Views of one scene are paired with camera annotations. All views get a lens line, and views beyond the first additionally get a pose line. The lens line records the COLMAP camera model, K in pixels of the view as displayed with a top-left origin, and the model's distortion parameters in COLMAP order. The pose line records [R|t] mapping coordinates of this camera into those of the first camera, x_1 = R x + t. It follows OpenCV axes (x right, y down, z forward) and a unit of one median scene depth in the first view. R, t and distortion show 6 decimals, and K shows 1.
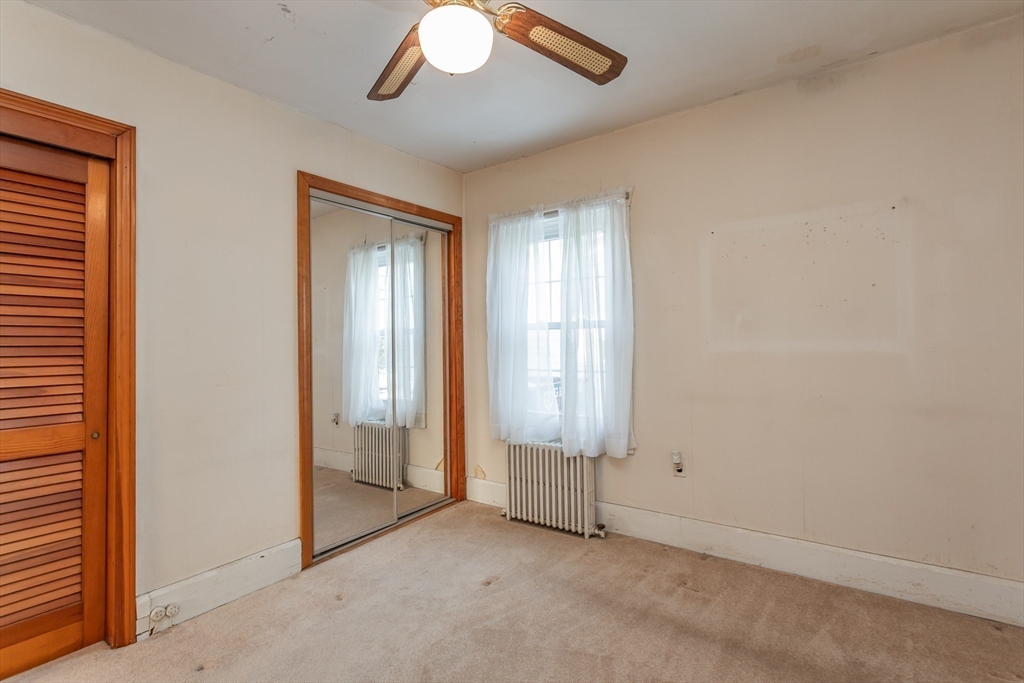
lens RADIAL K [[490.0, 0, 514.7], [0, 490.0, 339.6], [0, 0, 1]] dist [-0.000493, 0.002109]
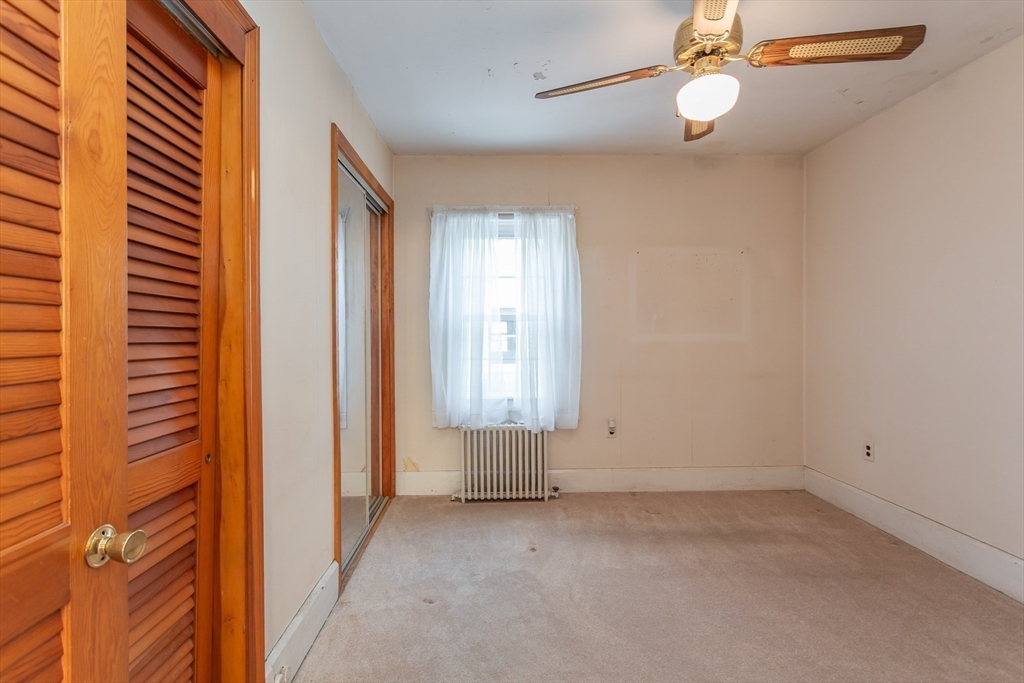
lens RADIAL K [[490.0, 0, 509.1], [0, 490.0, 339.1], [0, 0, 1]] dist [-0.000493, 0.002109]
pose [[0.794601, 0.004545, 0.607115, -0.621855], [-0.012481, 0.999883, 0.008849, 0.010450], [-0.607004, -0.014609, 0.794565, 0.129787]]
